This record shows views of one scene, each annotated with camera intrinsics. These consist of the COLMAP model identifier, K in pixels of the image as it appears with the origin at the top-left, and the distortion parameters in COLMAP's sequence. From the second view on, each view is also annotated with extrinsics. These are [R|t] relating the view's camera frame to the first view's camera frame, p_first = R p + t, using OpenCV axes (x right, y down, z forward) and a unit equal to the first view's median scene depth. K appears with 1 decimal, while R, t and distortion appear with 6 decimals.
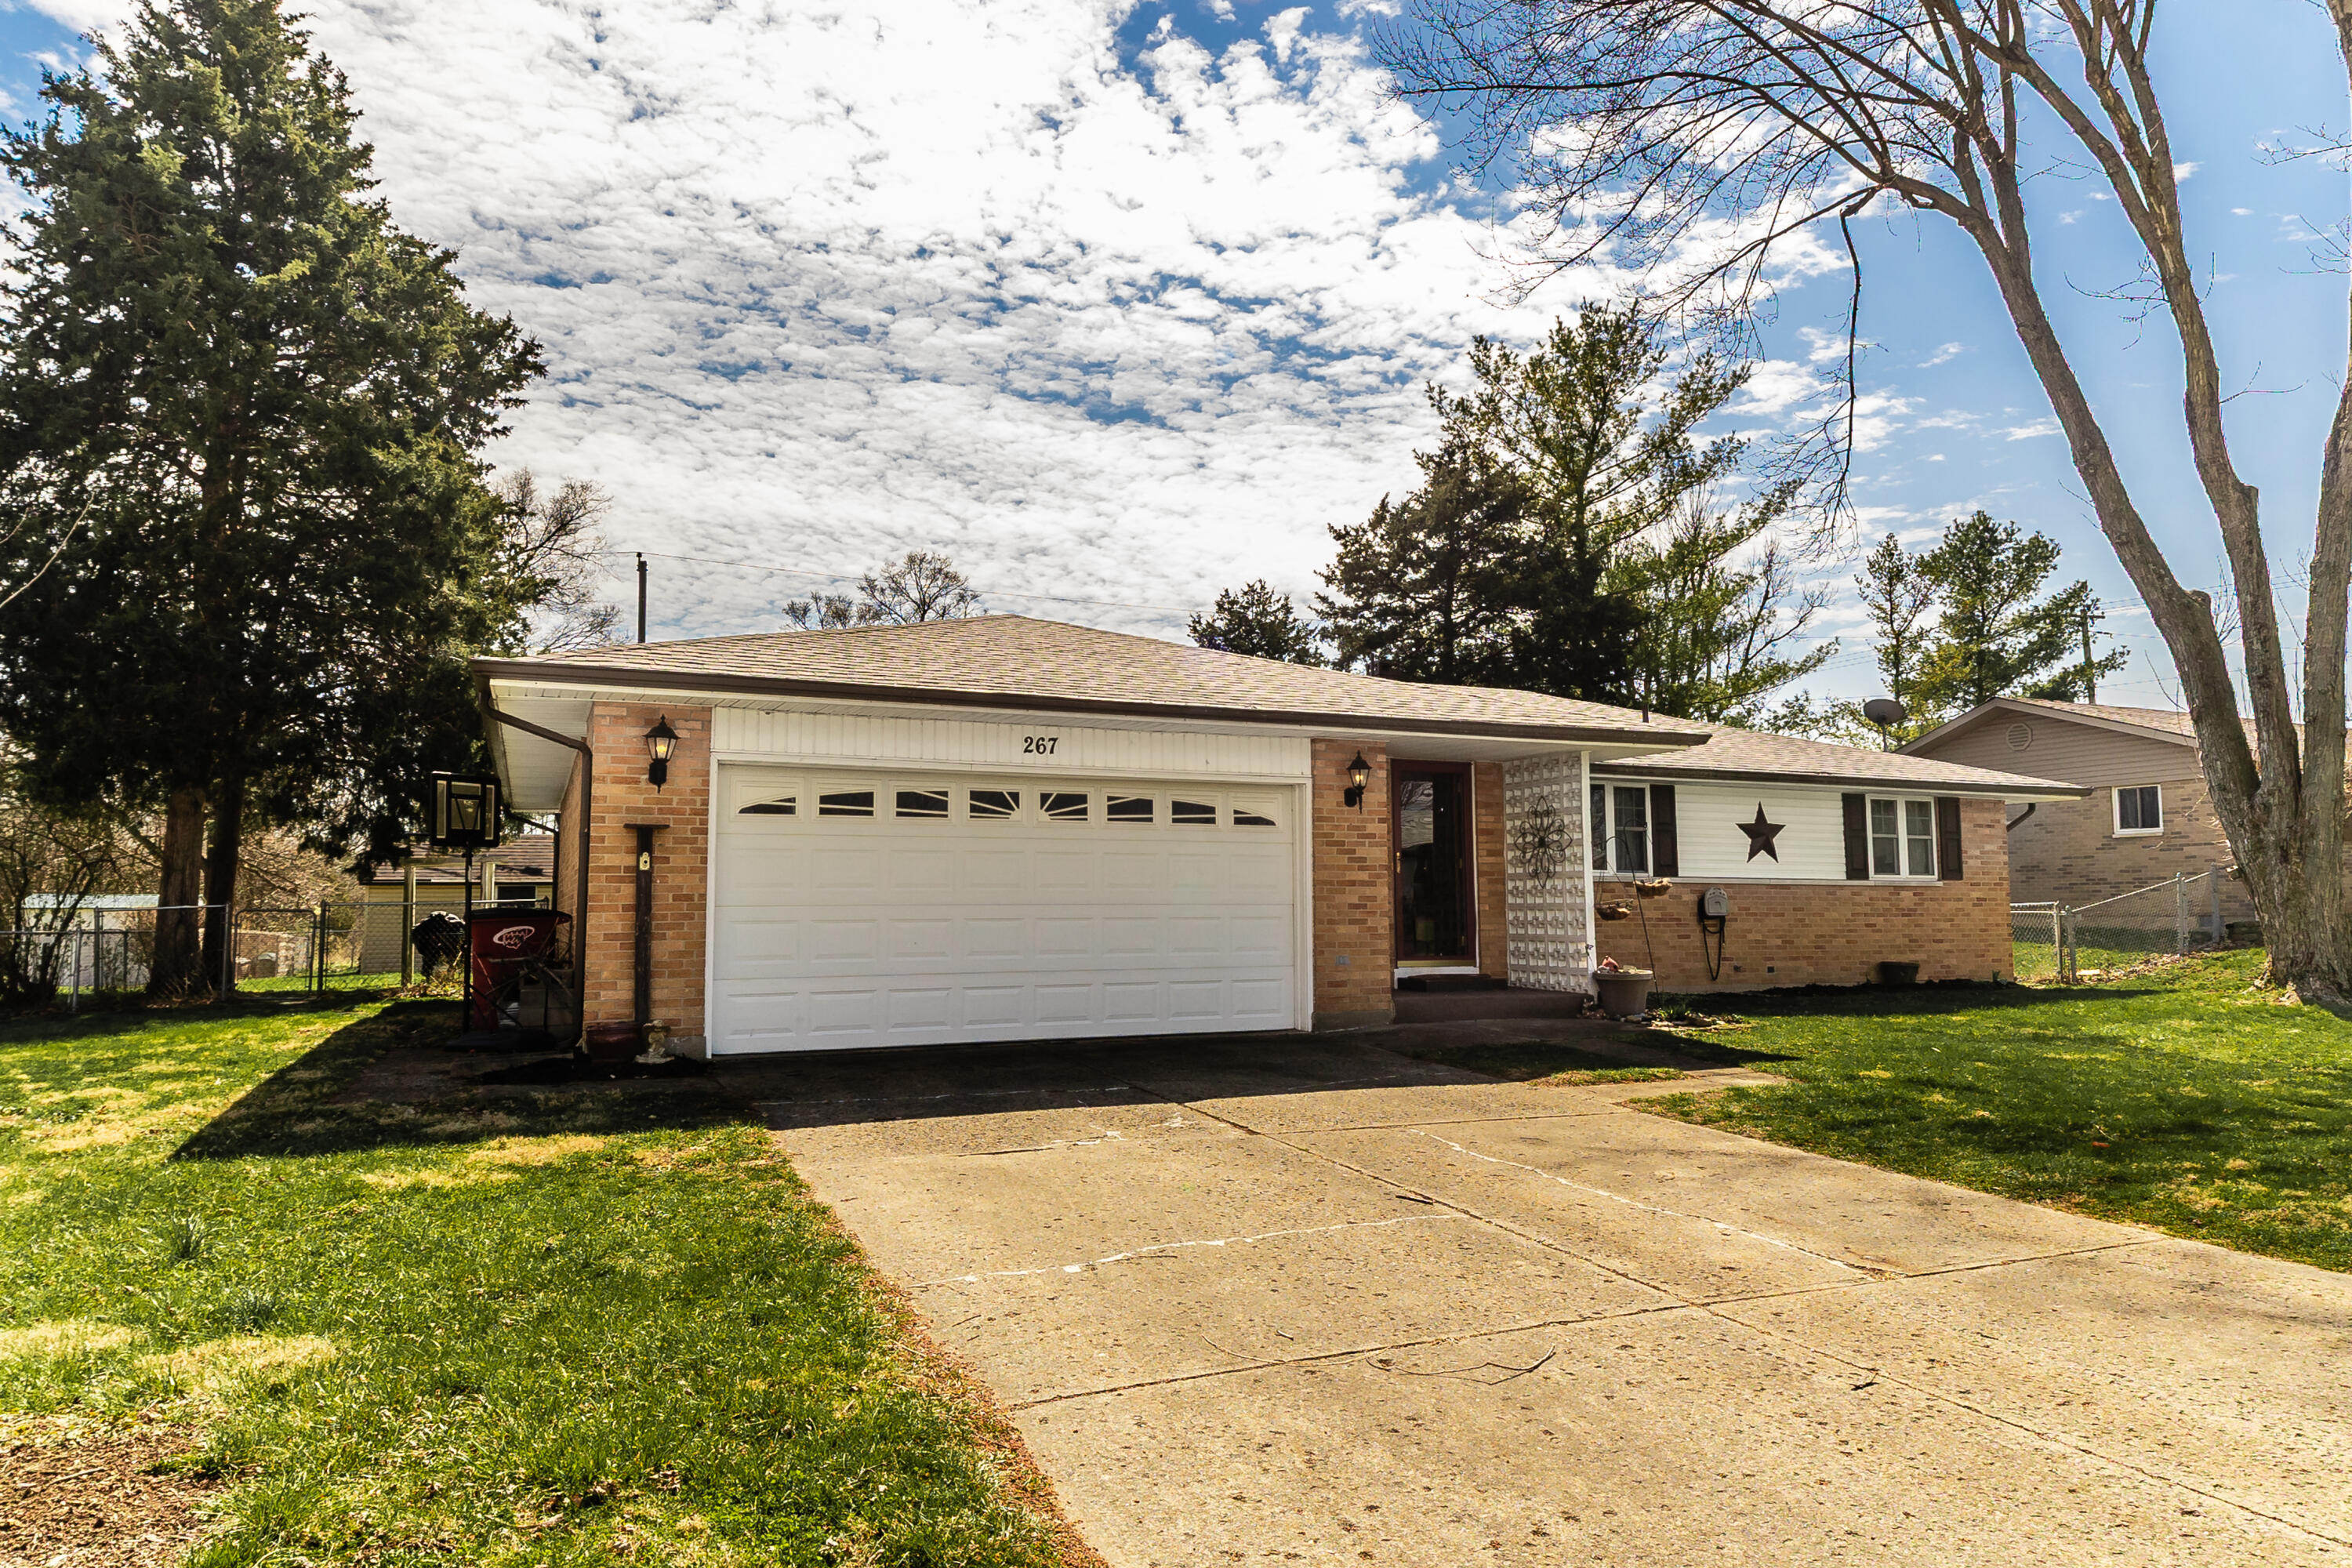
lens RADIAL K [[1452.9, 0, 1143.5], [0, 1452.9, 692.0], [0, 0, 1]] dist [0.117726, -0.114499]
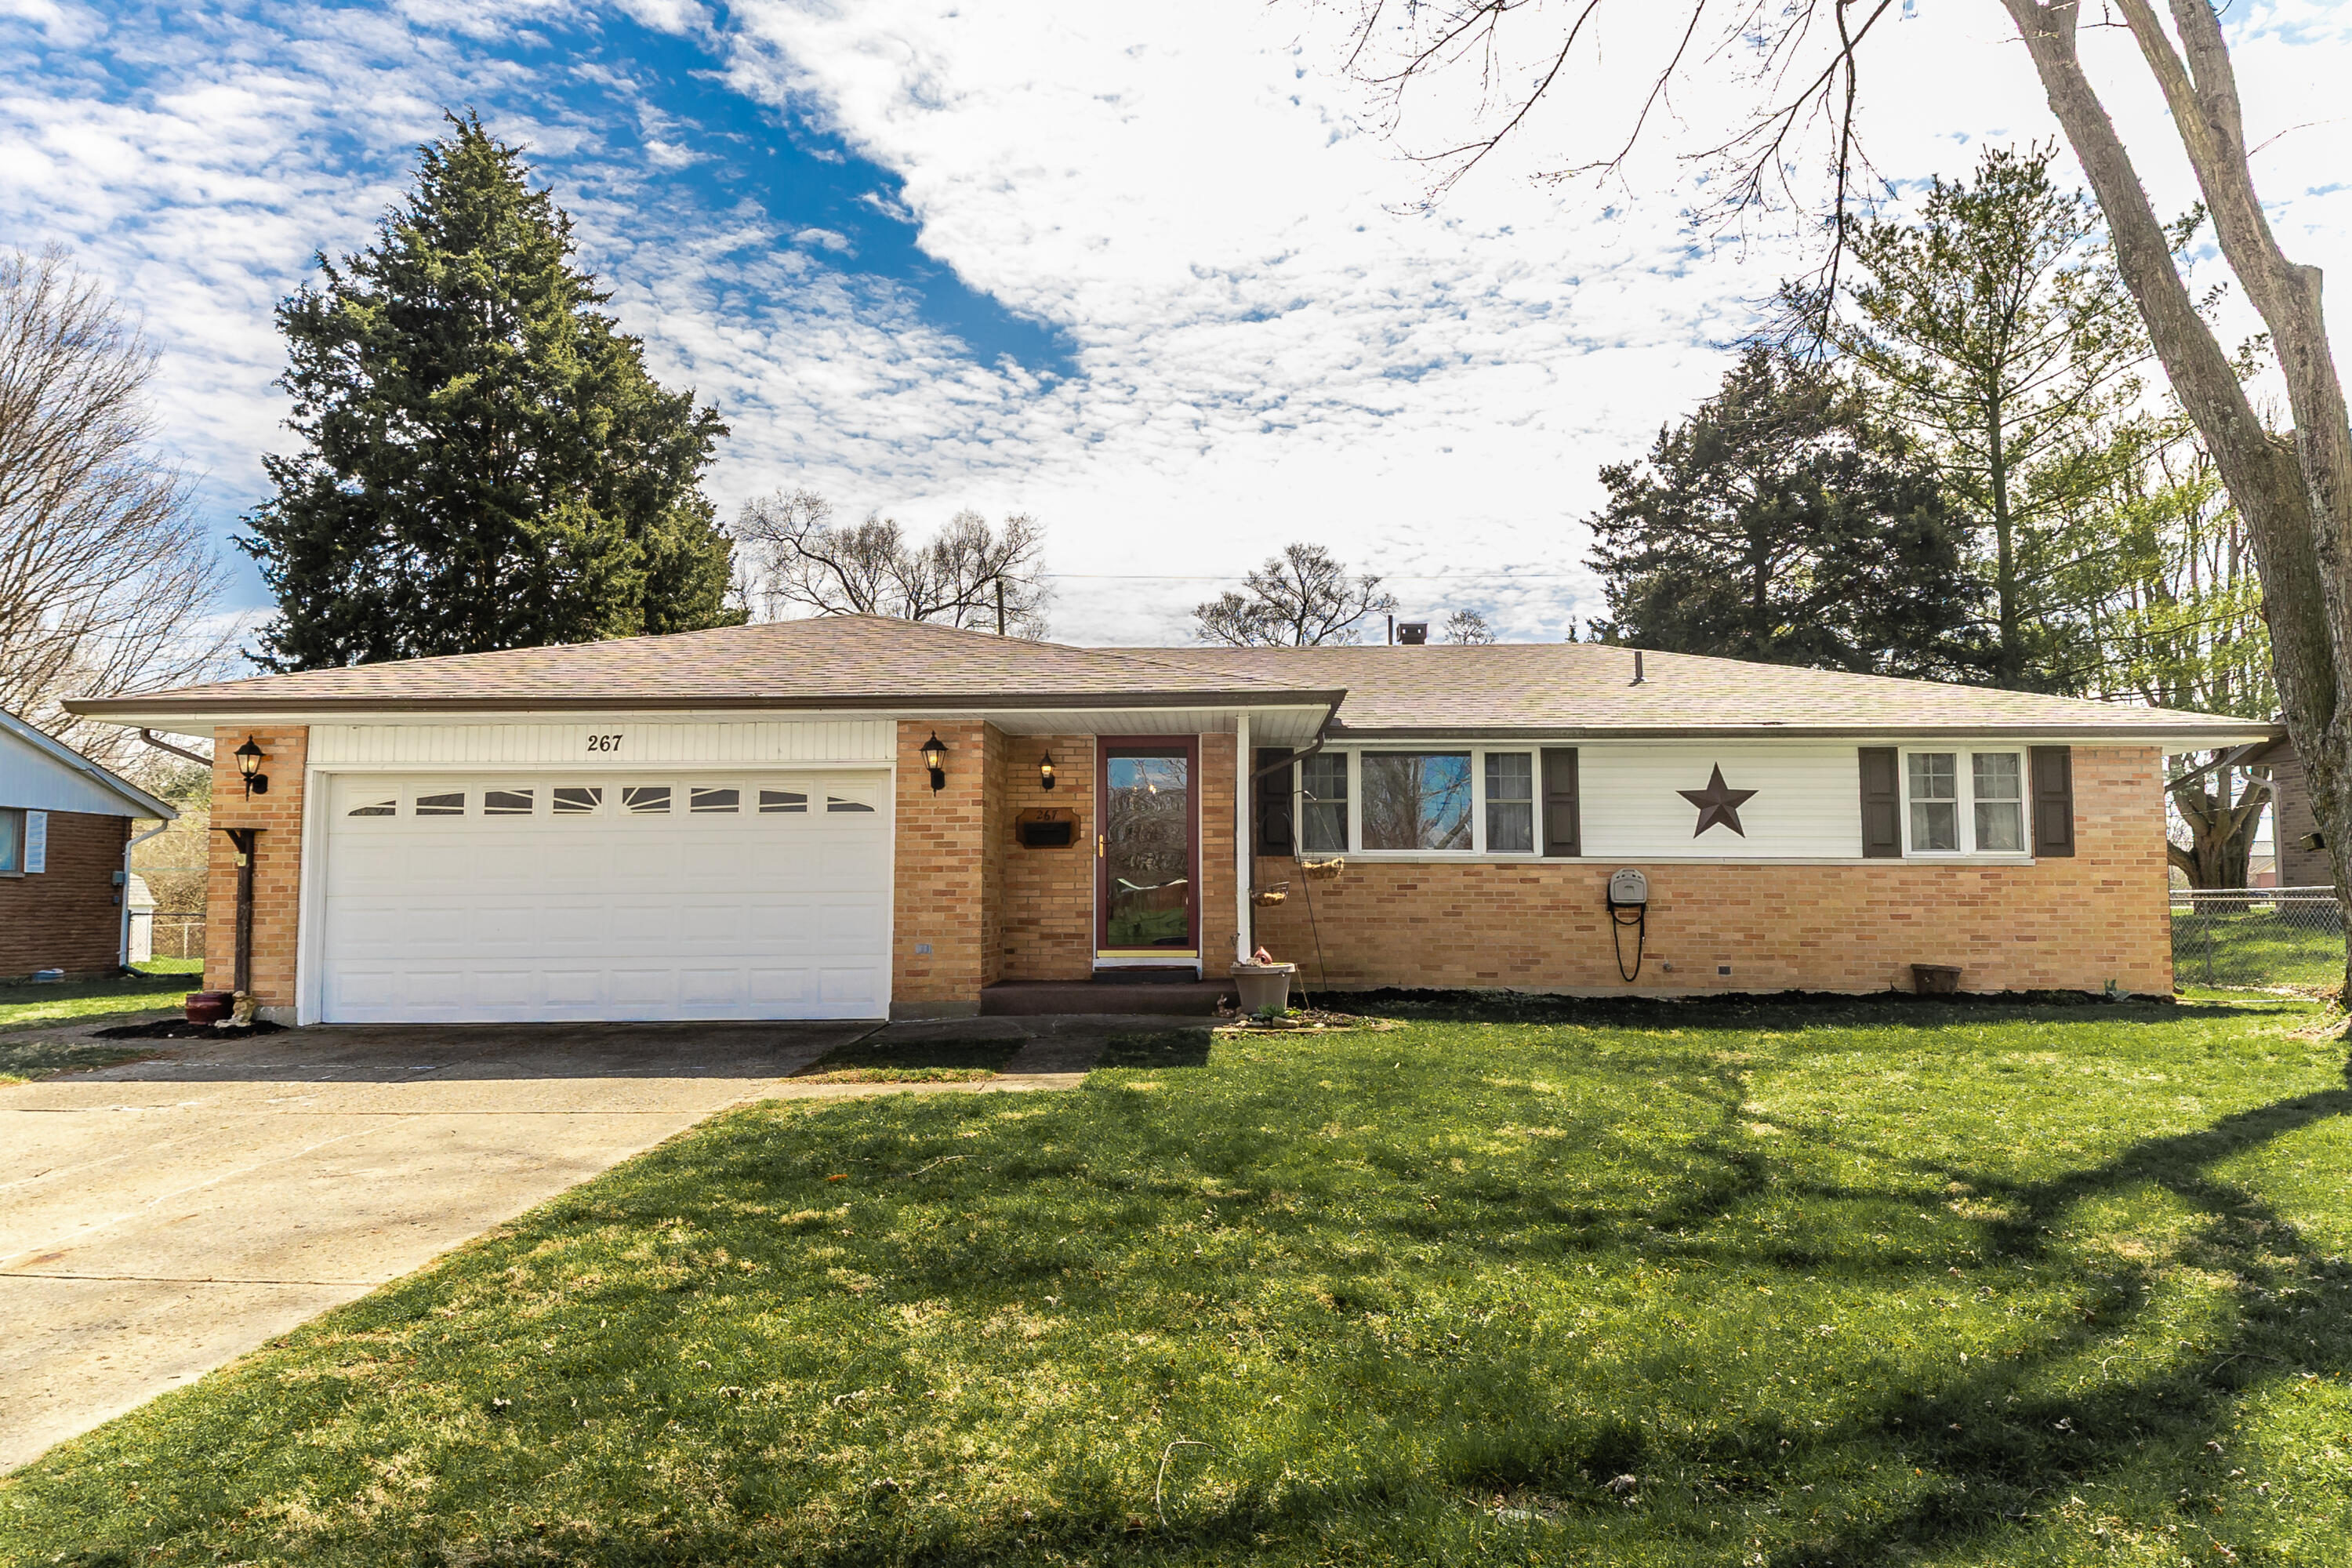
lens RADIAL K [[1452.9, 0, 1143.5], [0, 1452.9, 692.0], [0, 0, 1]] dist [0.117726, -0.114499]
pose [[0.895208, -0.061951, -0.441322, 0.693434], [0.064809, 0.997861, -0.008611, 0.031494], [0.440911, -0.020893, 0.897308, 0.197838]]
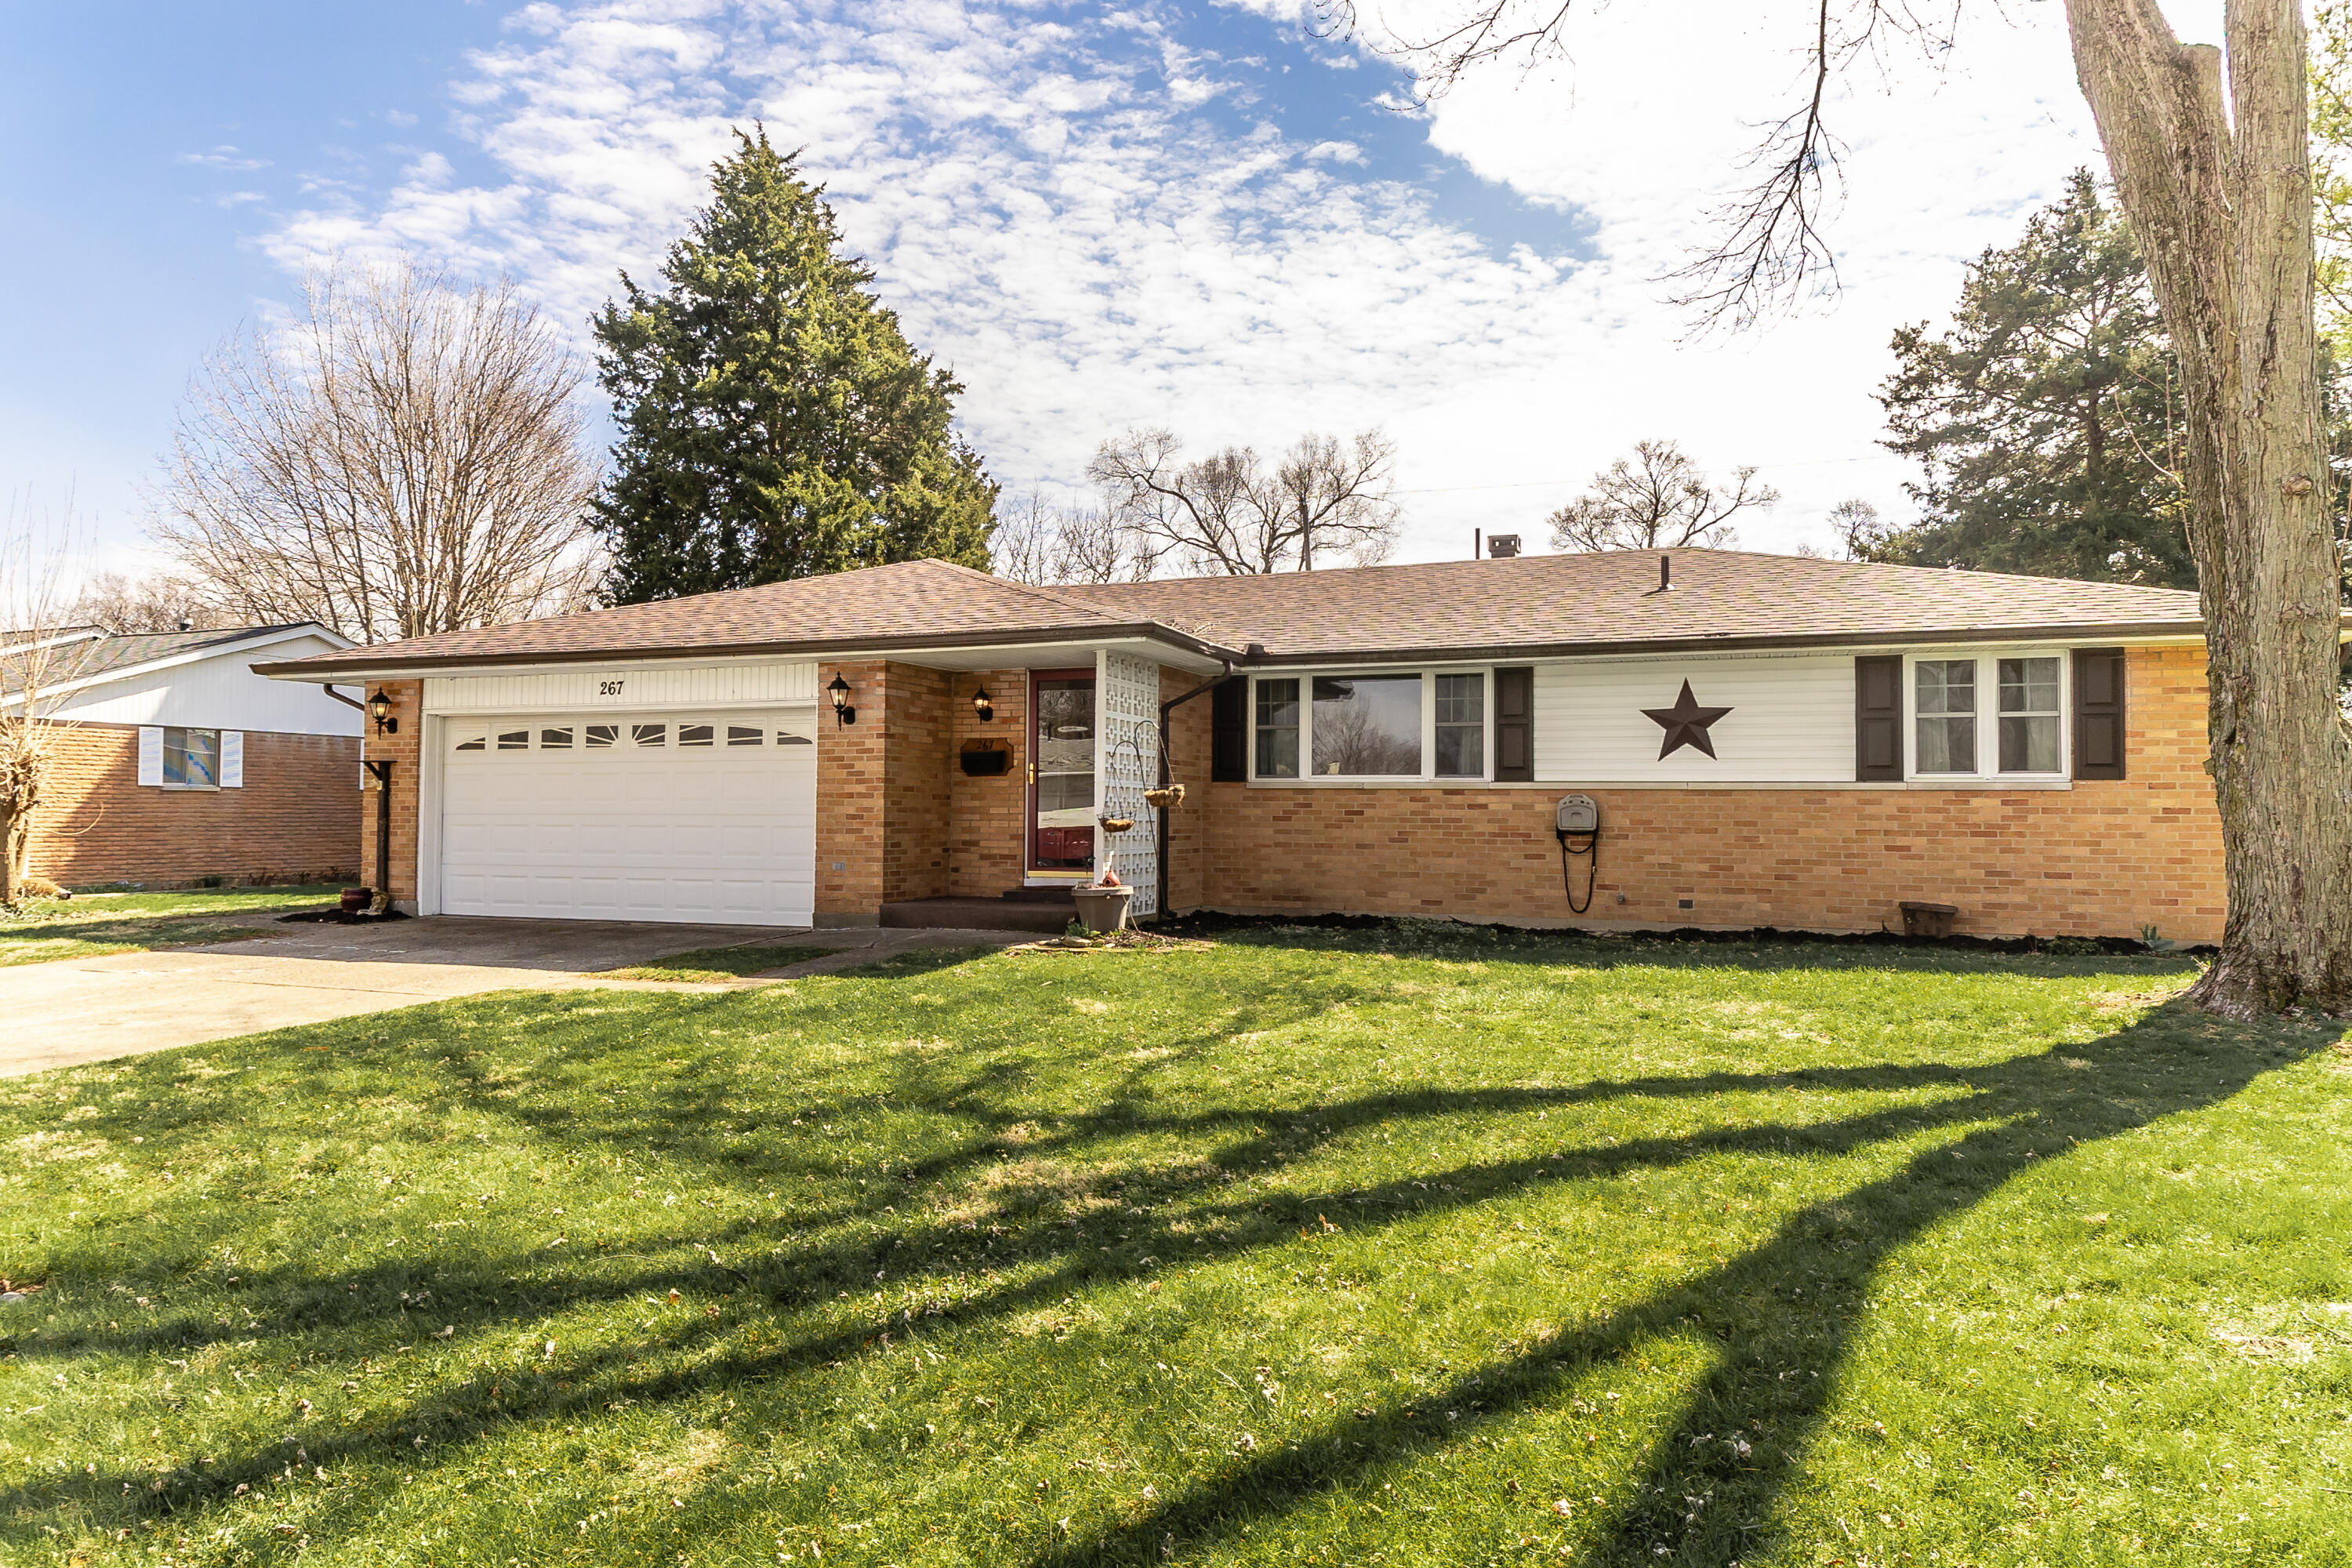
lens RADIAL K [[1452.9, 0, 1143.5], [0, 1452.9, 692.0], [0, 0, 1]] dist [0.117726, -0.114499]
pose [[0.689356, -0.055003, -0.722332, 1.064296], [0.098929, 0.994920, 0.018653, 0.056785], [0.717636, -0.084318, 0.691295, 0.419273]]
